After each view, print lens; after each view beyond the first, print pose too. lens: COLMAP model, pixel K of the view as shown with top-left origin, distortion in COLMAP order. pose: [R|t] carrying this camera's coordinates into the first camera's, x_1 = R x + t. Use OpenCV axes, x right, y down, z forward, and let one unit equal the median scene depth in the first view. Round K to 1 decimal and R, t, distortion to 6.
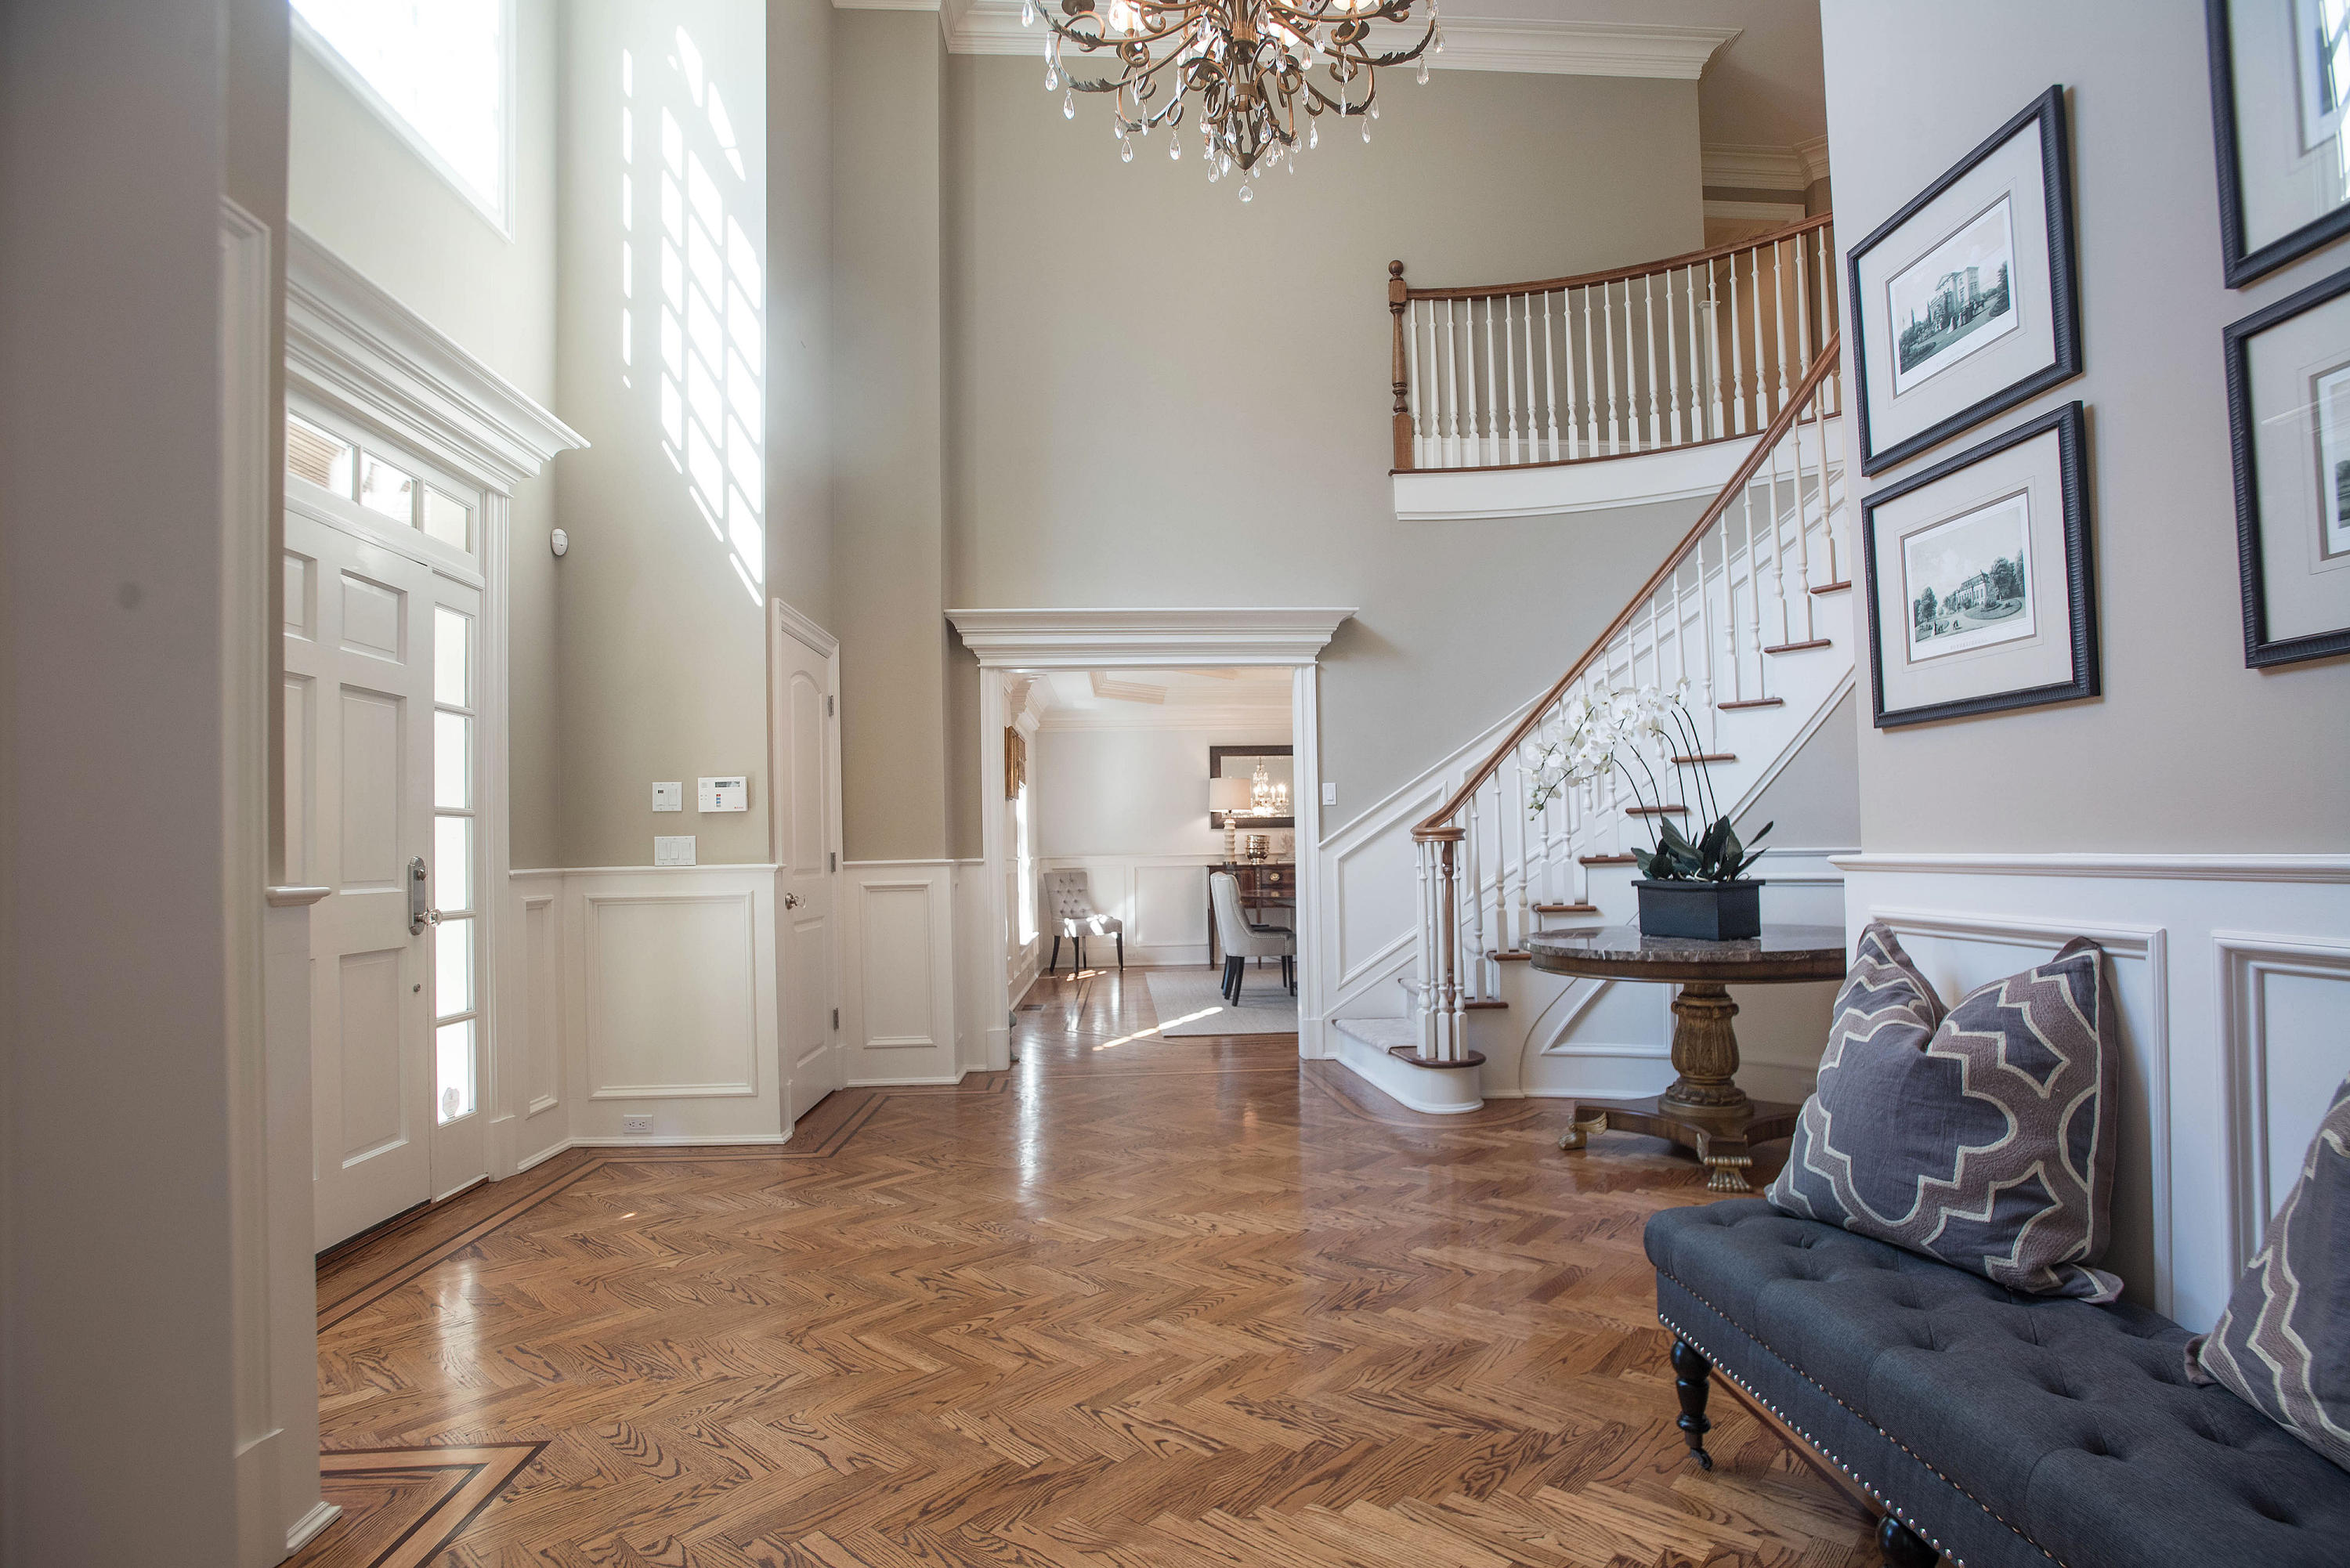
lens RADIAL K [[1146.5, 0, 1175.8], [0, 1146.5, 795.9], [0, 0, 1]] dist [-0.025123, 0.004746]
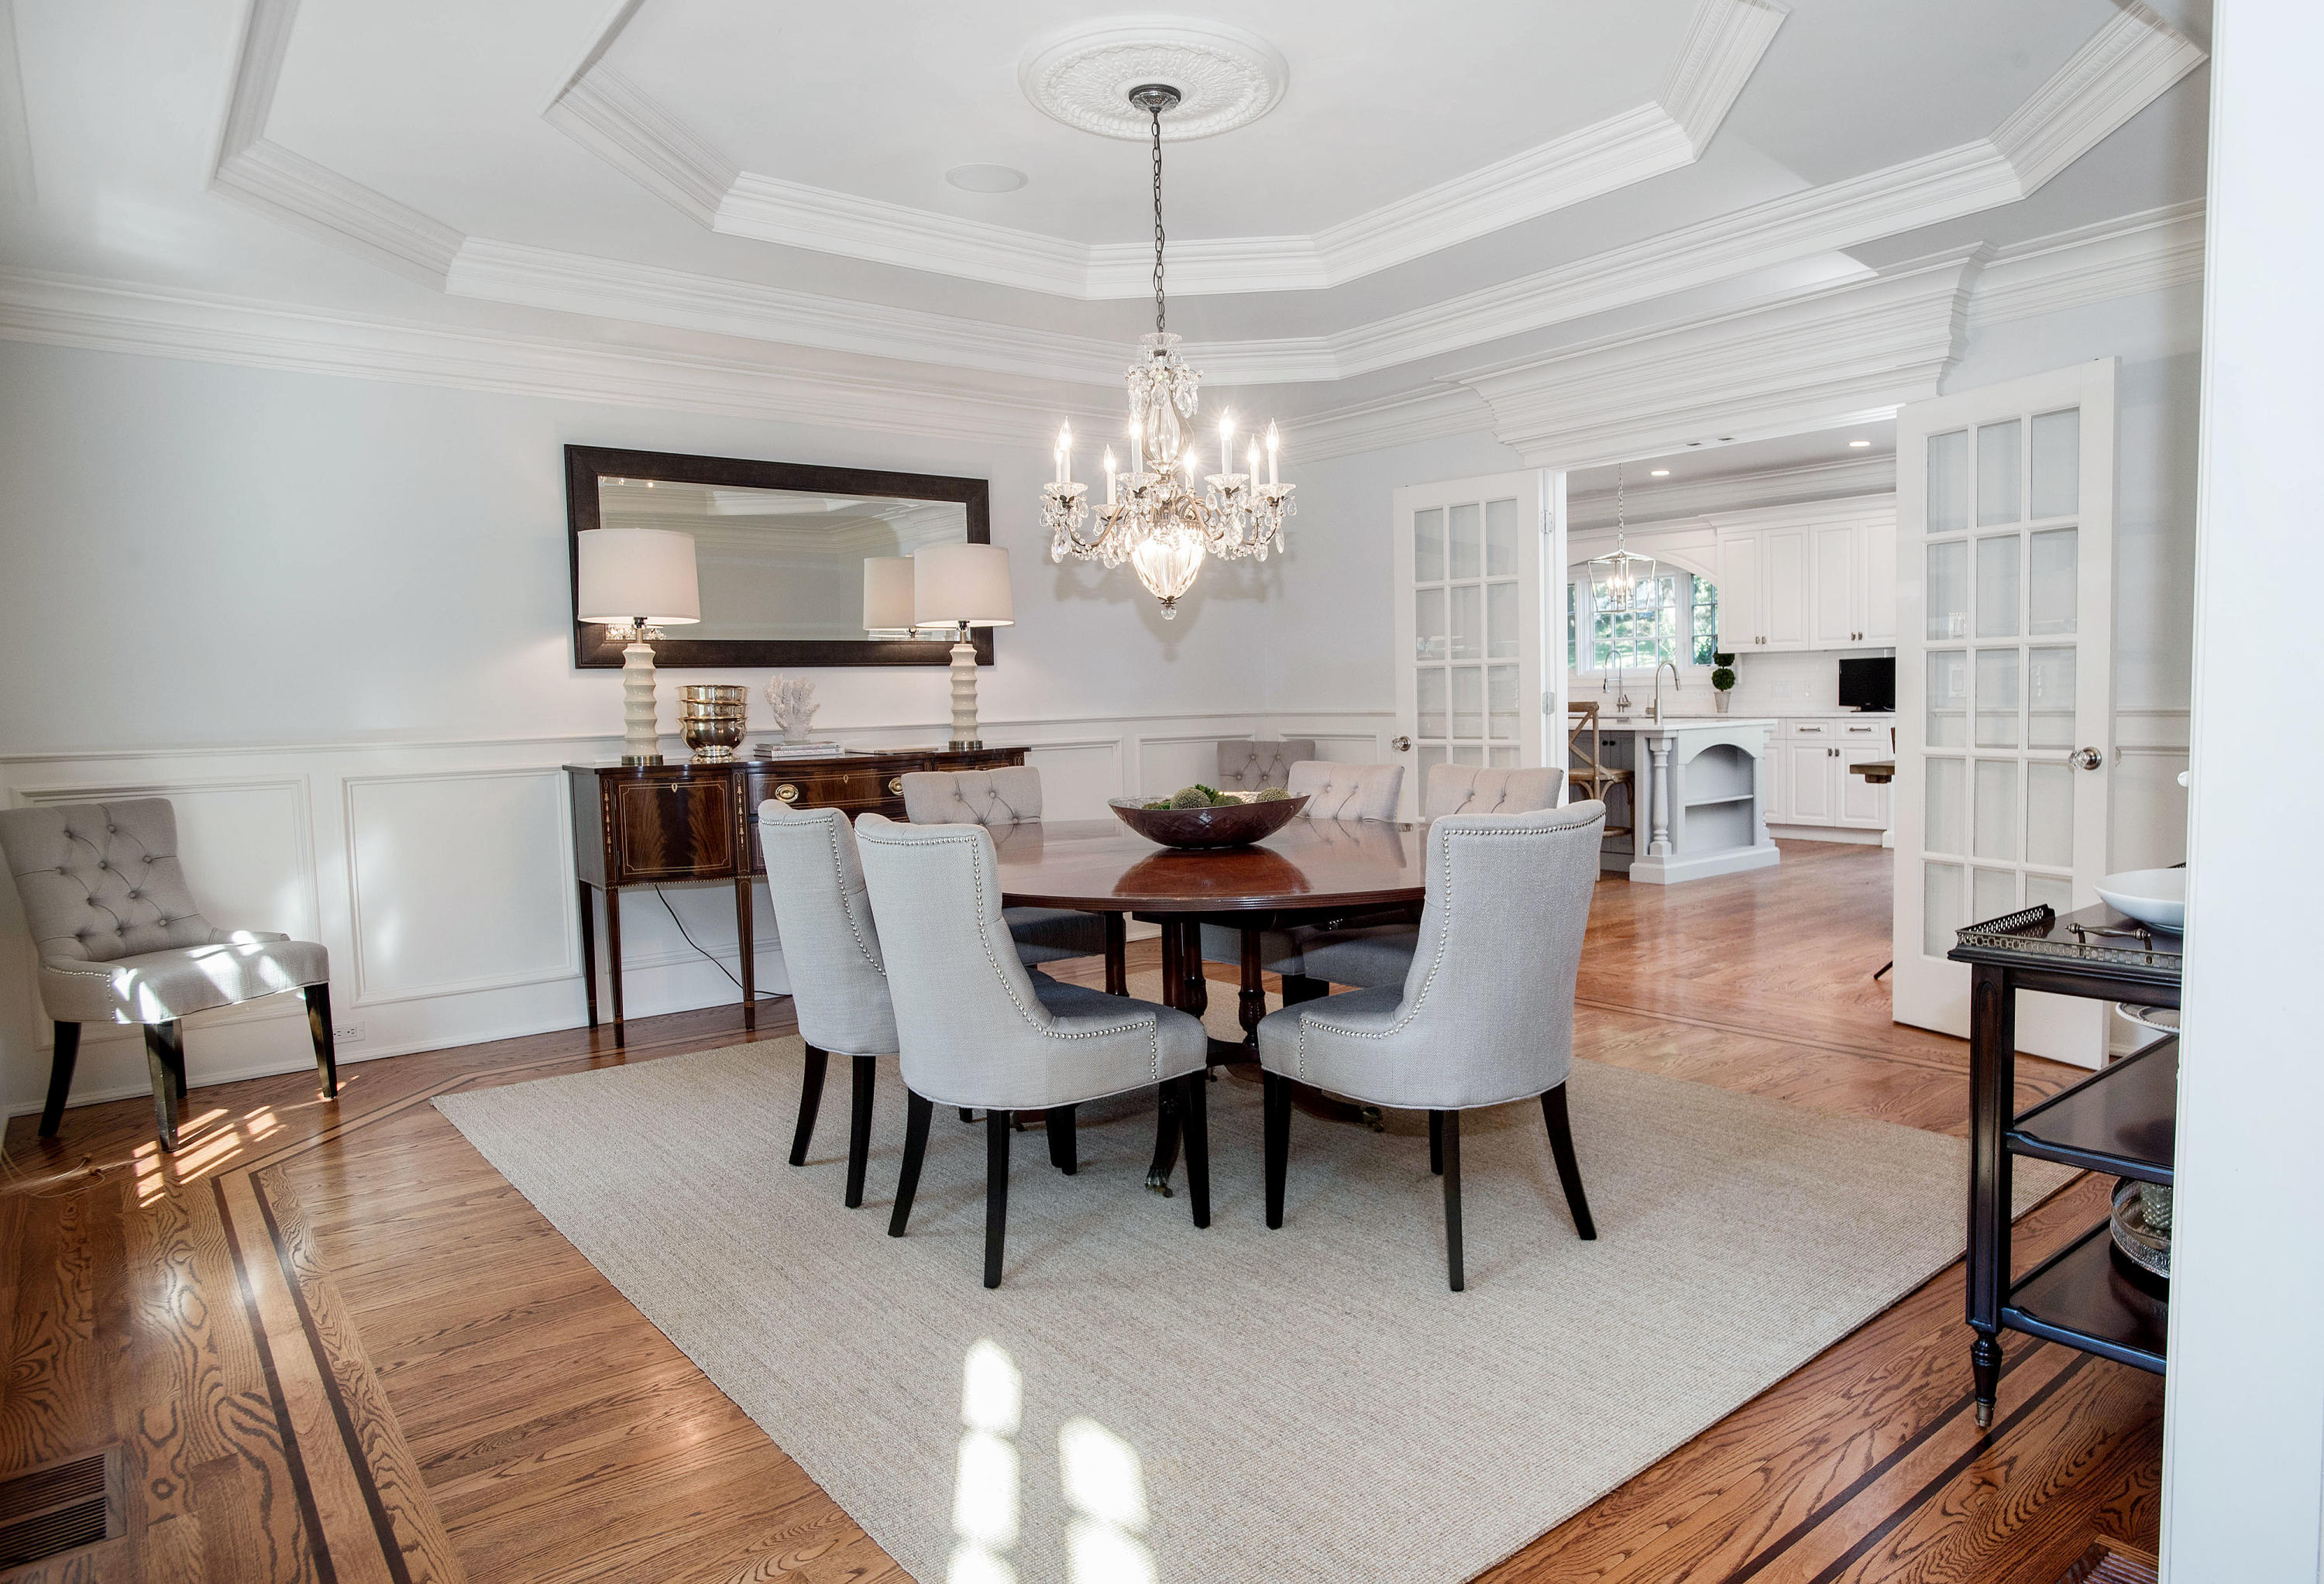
lens RADIAL K [[1378.9, 0, 1177.2], [0, 1378.9, 776.7], [0, 0, 1]] dist [-0.002894, 0.000372]
pose [[0.814407, -0.032247, 0.579397, -0.072237], [-0.015509, 0.996889, 0.077282, 0.026557], [-0.580087, -0.071925, 0.811373, 0.532053]]
